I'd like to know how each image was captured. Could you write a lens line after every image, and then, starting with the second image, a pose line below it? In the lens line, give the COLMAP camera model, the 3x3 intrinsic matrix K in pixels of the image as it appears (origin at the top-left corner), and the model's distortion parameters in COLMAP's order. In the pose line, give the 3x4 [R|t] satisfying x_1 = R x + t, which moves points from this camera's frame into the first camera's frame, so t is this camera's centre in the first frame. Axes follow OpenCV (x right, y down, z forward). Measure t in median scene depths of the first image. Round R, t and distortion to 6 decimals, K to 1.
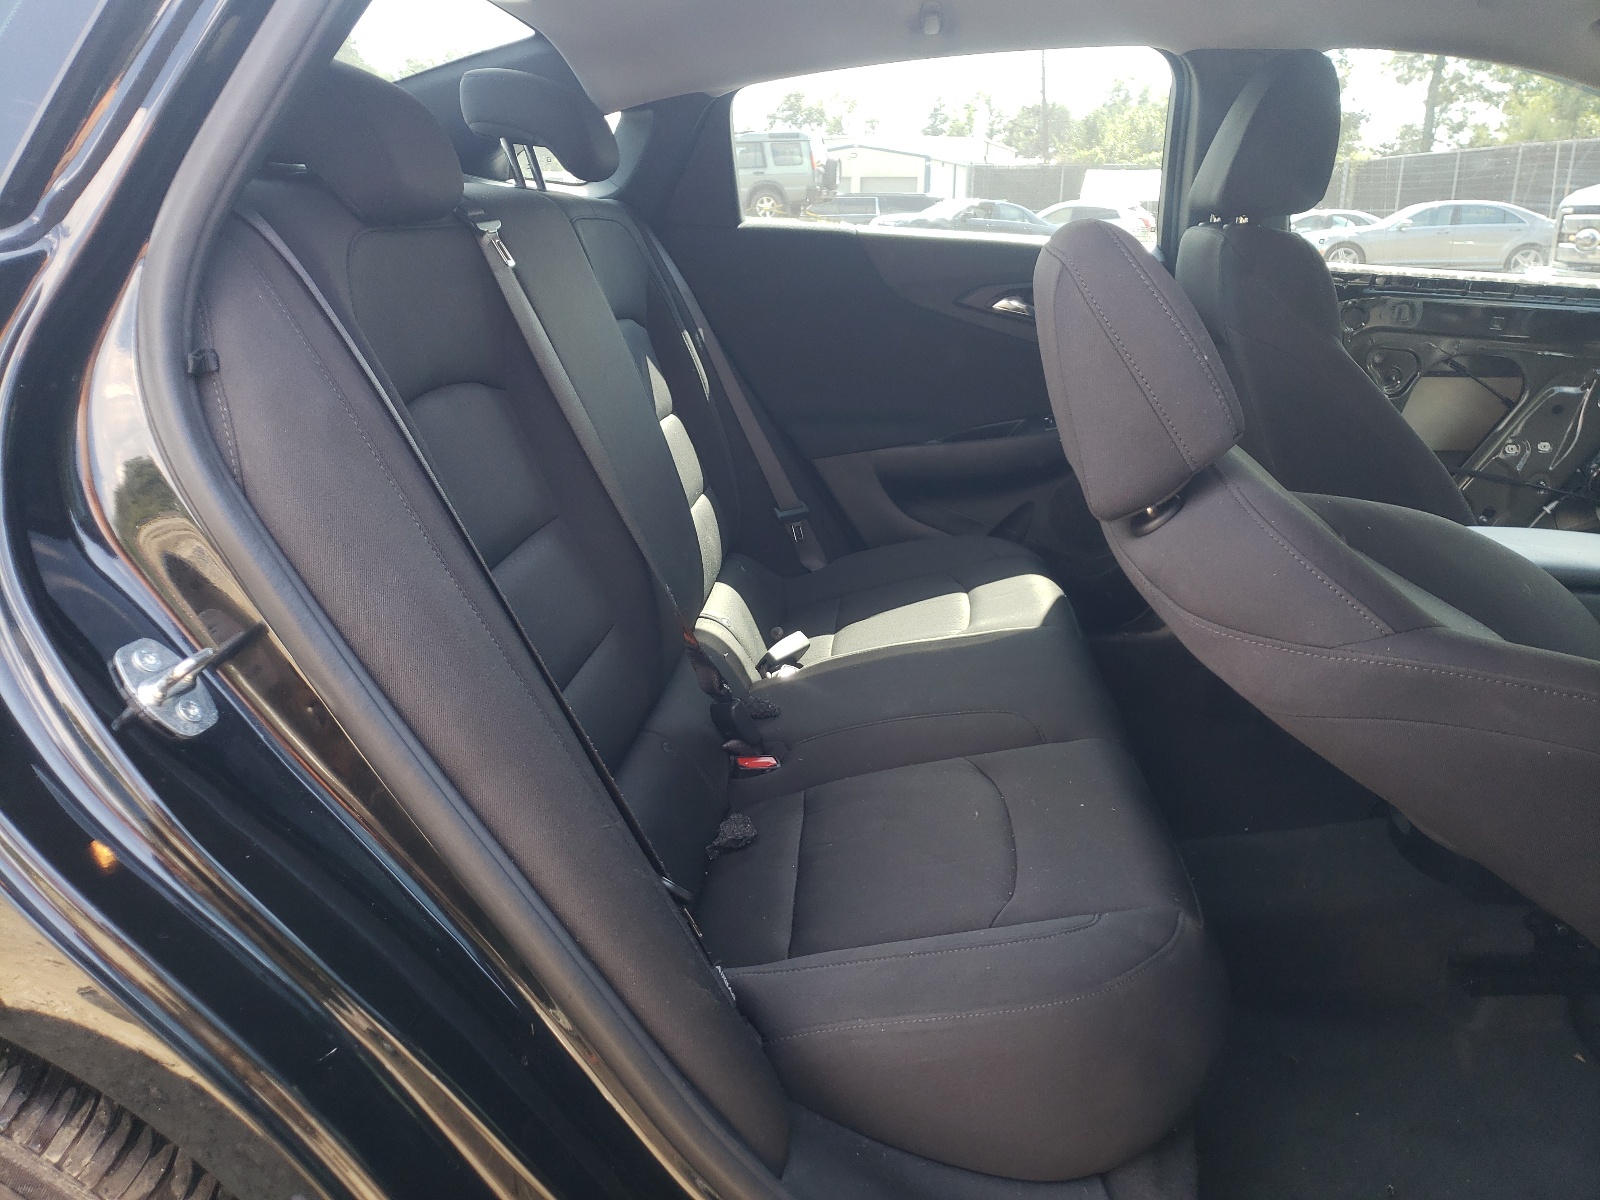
lens RADIAL K [[1308.9, 0, 800.0], [0, 1308.9, 600.0], [0, 0, 1]] dist [0.007036, 0.067149]
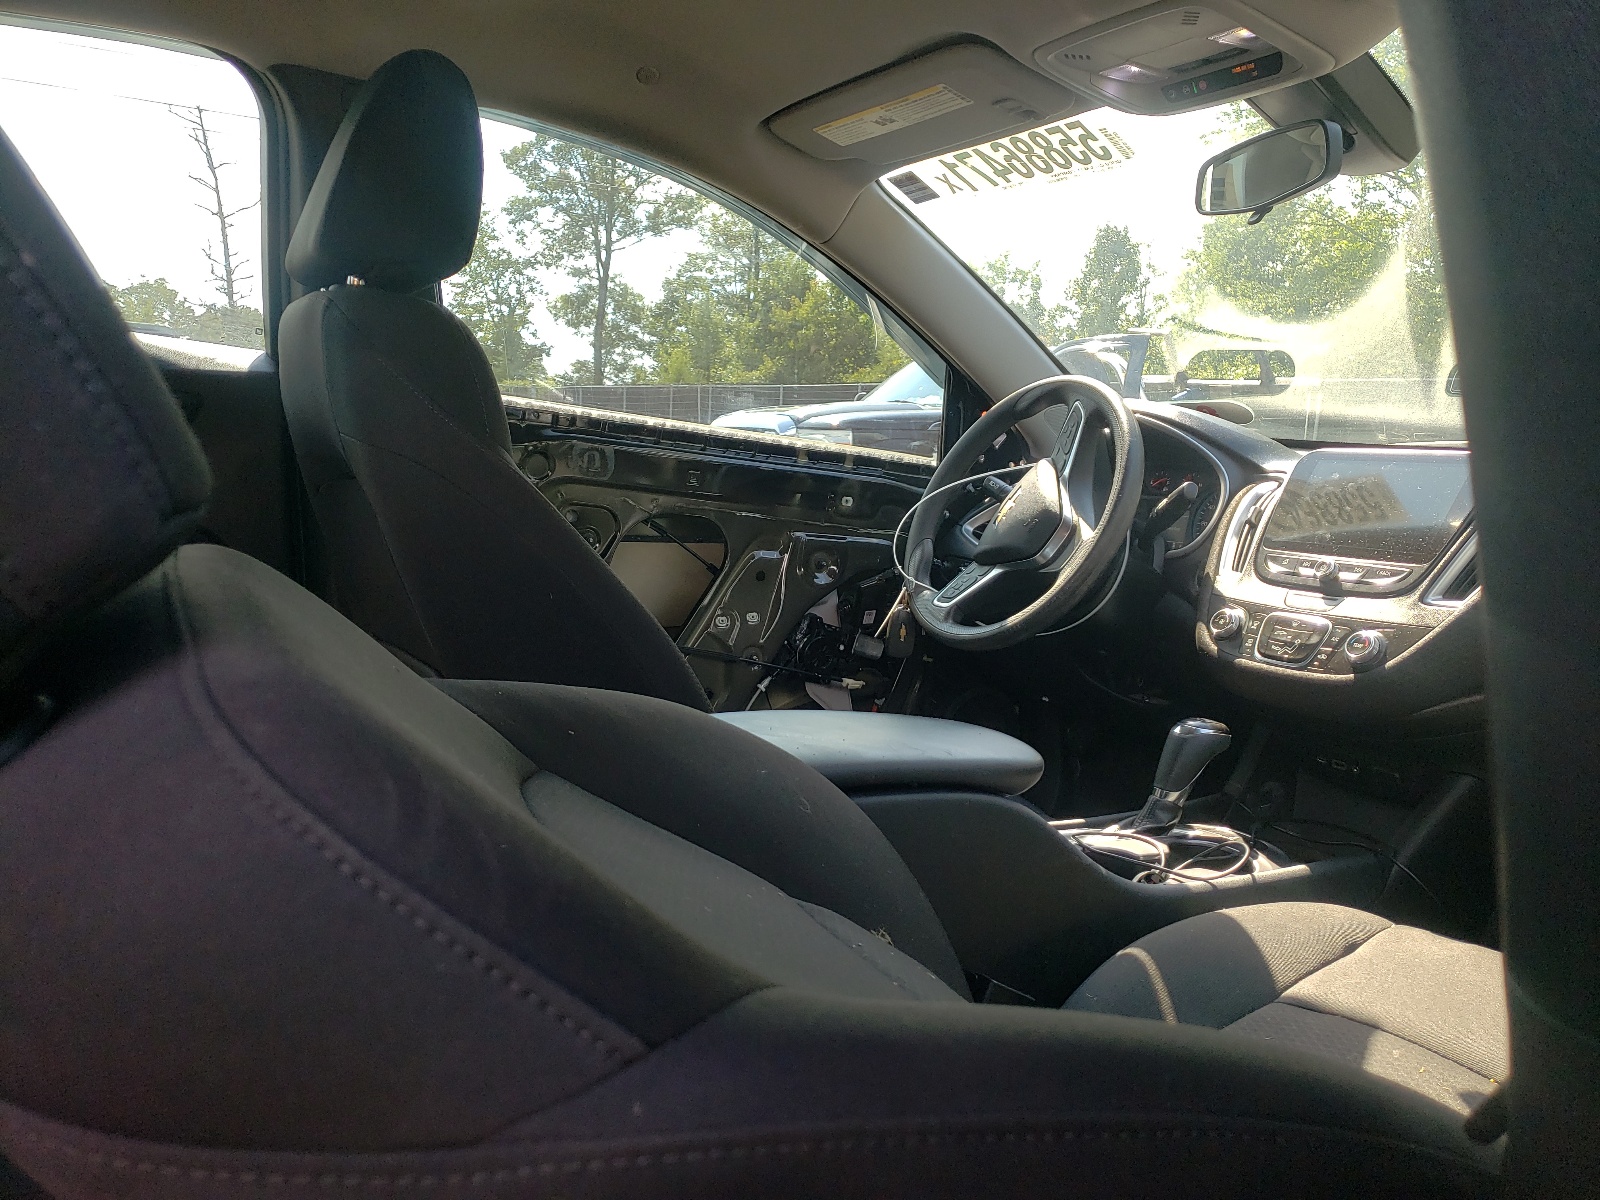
lens RADIAL K [[1293.6, 0, 844.7], [0, 1293.6, 596.3], [0, 0, 1]] dist [0.063406, 0.004284]
pose [[0.819284, -0.025457, 0.572822, 0.111797], [0.115749, 0.985790, -0.121742, -0.015979], [-0.561583, 0.166045, 0.810589, 0.250166]]
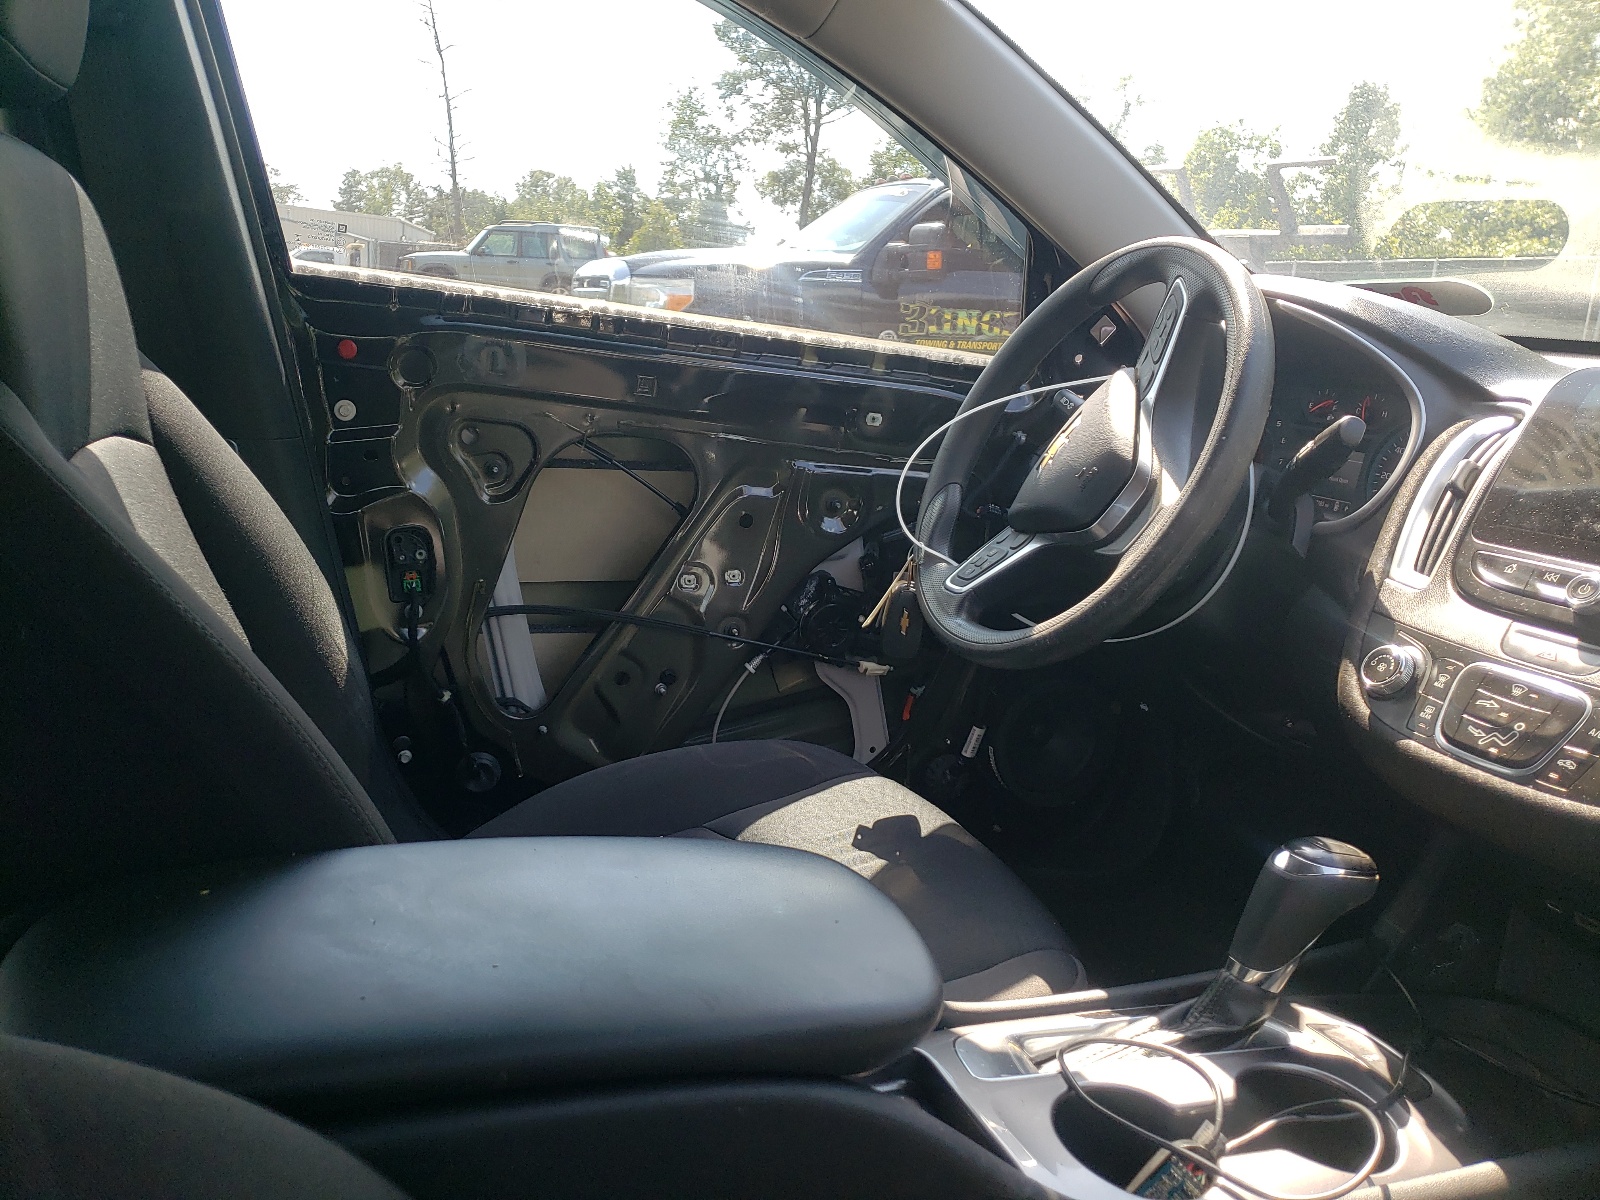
lens RADIAL K [[1308.9, 0, 800.0], [0, 1308.9, 600.0], [0, 0, 1]] dist [0.007036, 0.067149]
pose [[0.911686, -0.034226, 0.409460, 0.323349], [0.059667, 0.996989, -0.049516, -0.069352], [-0.406533, 0.069574, 0.910983, 0.390289]]
